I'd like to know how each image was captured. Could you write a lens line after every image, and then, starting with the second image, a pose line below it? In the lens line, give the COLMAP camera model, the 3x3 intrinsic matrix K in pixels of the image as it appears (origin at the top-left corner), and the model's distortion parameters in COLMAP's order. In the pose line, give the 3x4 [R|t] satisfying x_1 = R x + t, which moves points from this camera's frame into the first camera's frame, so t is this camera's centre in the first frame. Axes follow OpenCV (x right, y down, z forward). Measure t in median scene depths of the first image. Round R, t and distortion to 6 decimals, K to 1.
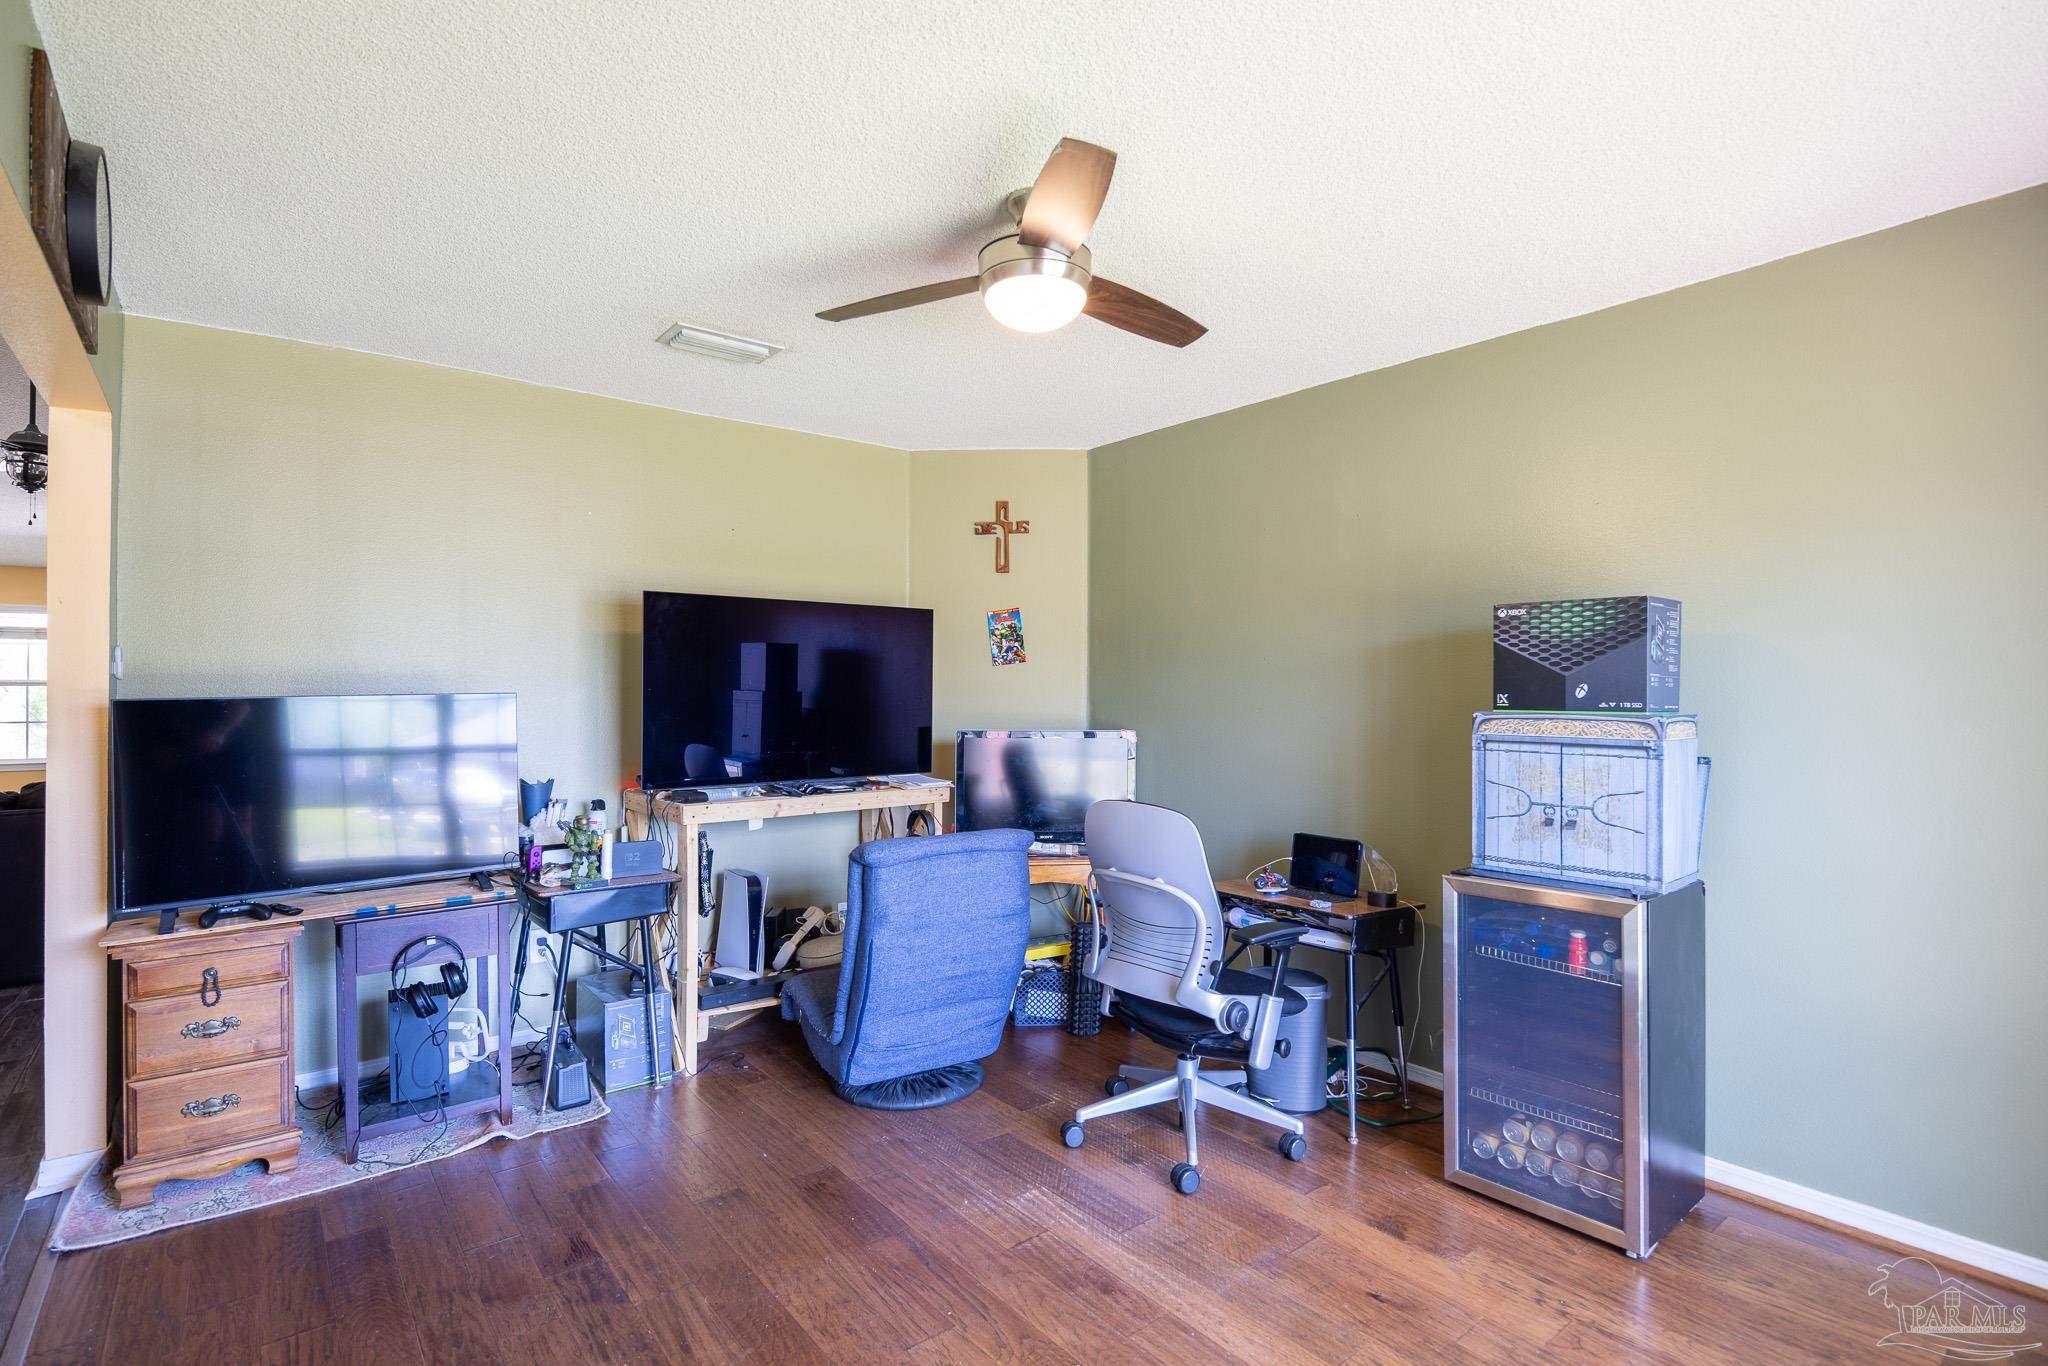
lens RADIAL K [[974.9, 0, 1031.1], [0, 974.9, 683.0], [0, 0, 1]] dist [-0.011596, 0.000032]
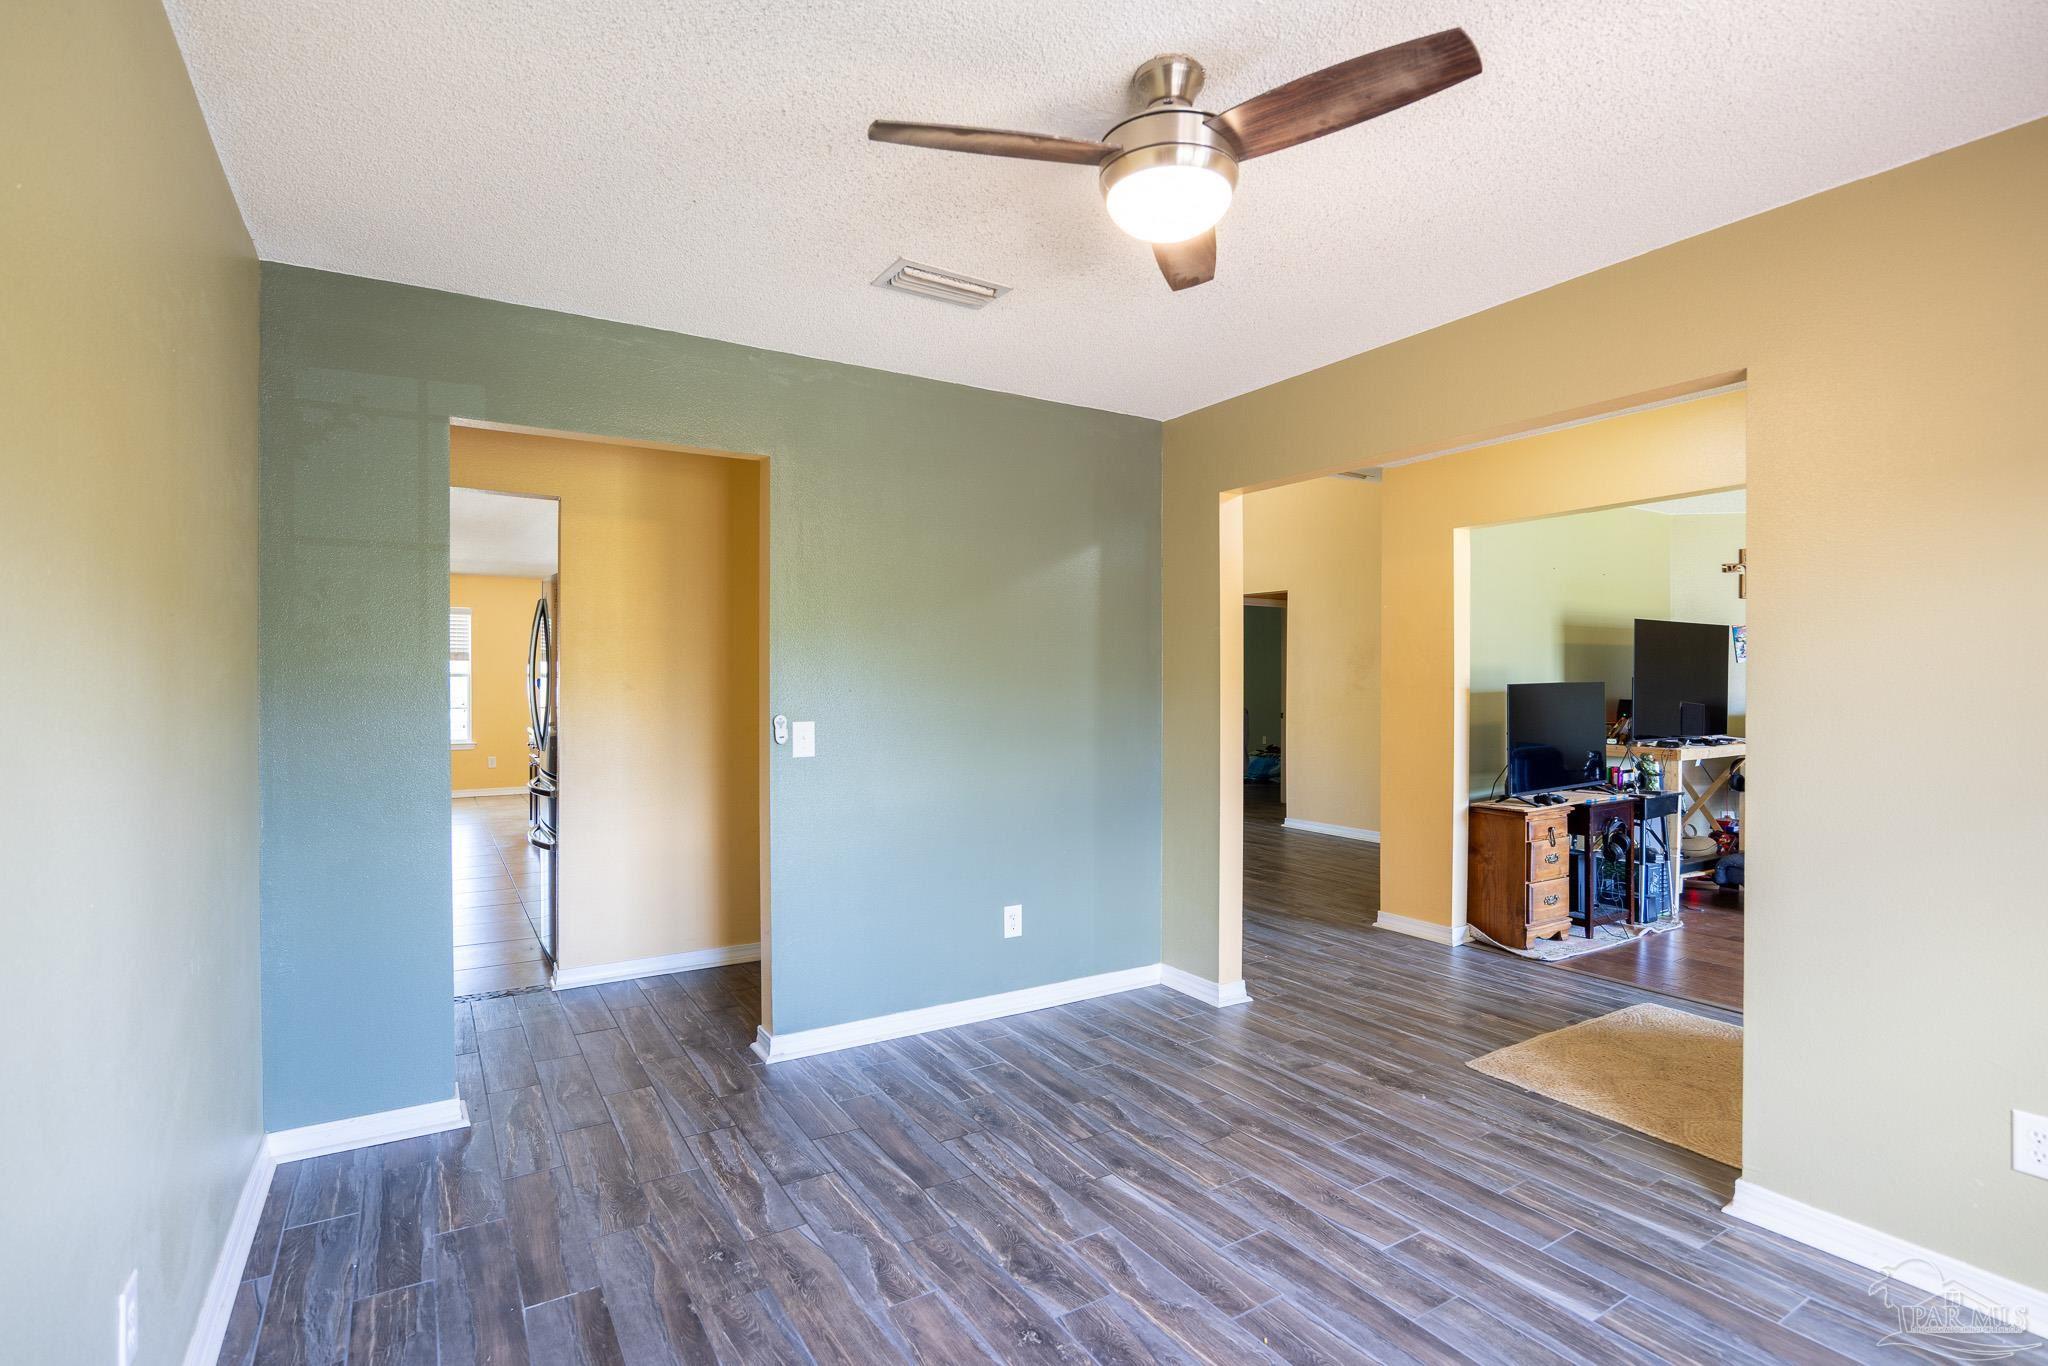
lens RADIAL K [[974.9, 0, 1031.1], [0, 974.9, 683.0], [0, 0, 1]] dist [-0.011596, 0.000032]
pose [[0.991636, -0.005333, -0.128956, -1.544456], [0.006754, 0.999921, 0.010586, -0.016636], [0.128890, -0.011368, 0.991594, -0.979688]]
